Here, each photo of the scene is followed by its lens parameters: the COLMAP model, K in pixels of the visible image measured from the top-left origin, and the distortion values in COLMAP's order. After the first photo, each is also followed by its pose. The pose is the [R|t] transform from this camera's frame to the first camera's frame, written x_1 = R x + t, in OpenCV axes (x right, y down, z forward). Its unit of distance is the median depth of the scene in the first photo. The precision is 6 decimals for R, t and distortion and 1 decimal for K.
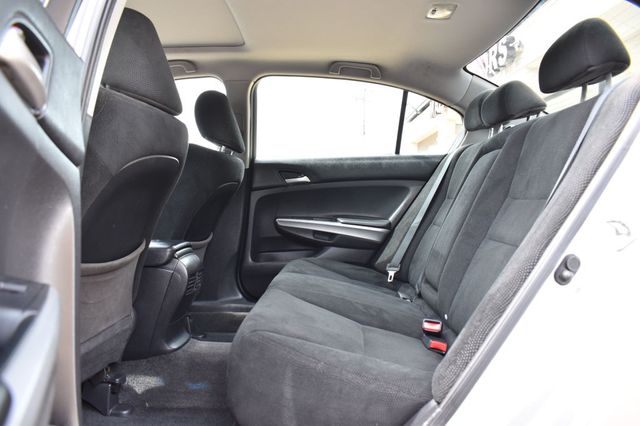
lens RADIAL K [[499.0, 0, 316.9], [0, 499.0, 212.6], [0, 0, 1]] dist [-0.098809, 0.012440]
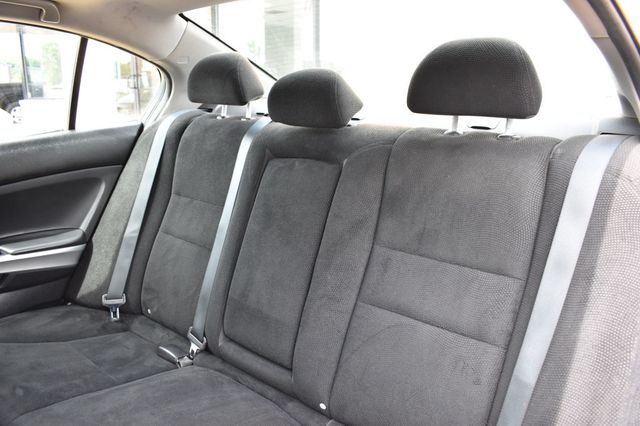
lens RADIAL K [[499.0, 0, 321.4], [0, 499.0, 216.2], [0, 0, 1]] dist [-0.098809, 0.012440]
pose [[0.621406, -0.232863, 0.748084, -0.158948], [0.041855, 0.963314, 0.265093, -0.178632], [-0.782370, -0.133419, 0.608356, 0.347713]]
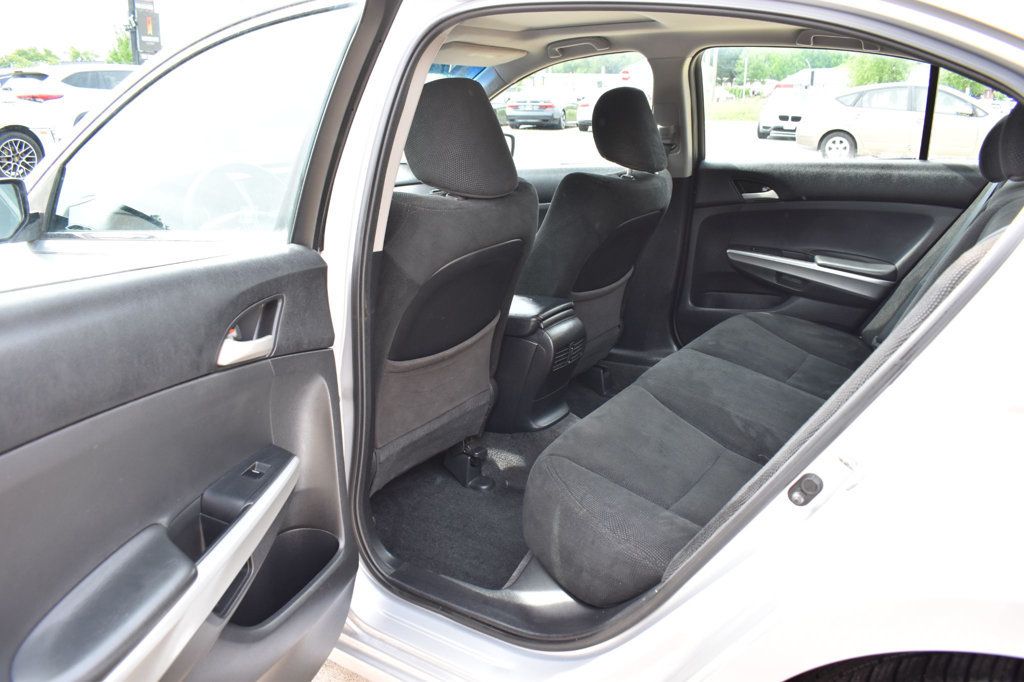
lens RADIAL K [[798.4, 0, 510.3], [0, 798.4, 336.3], [0, 0, 1]] dist [-0.098809, 0.012440]
pose [[0.855843, 0.121777, -0.502697, 0.251559], [0.013677, 0.966222, 0.257348, -0.173368], [0.517056, -0.227125, 0.825268, -0.118843]]
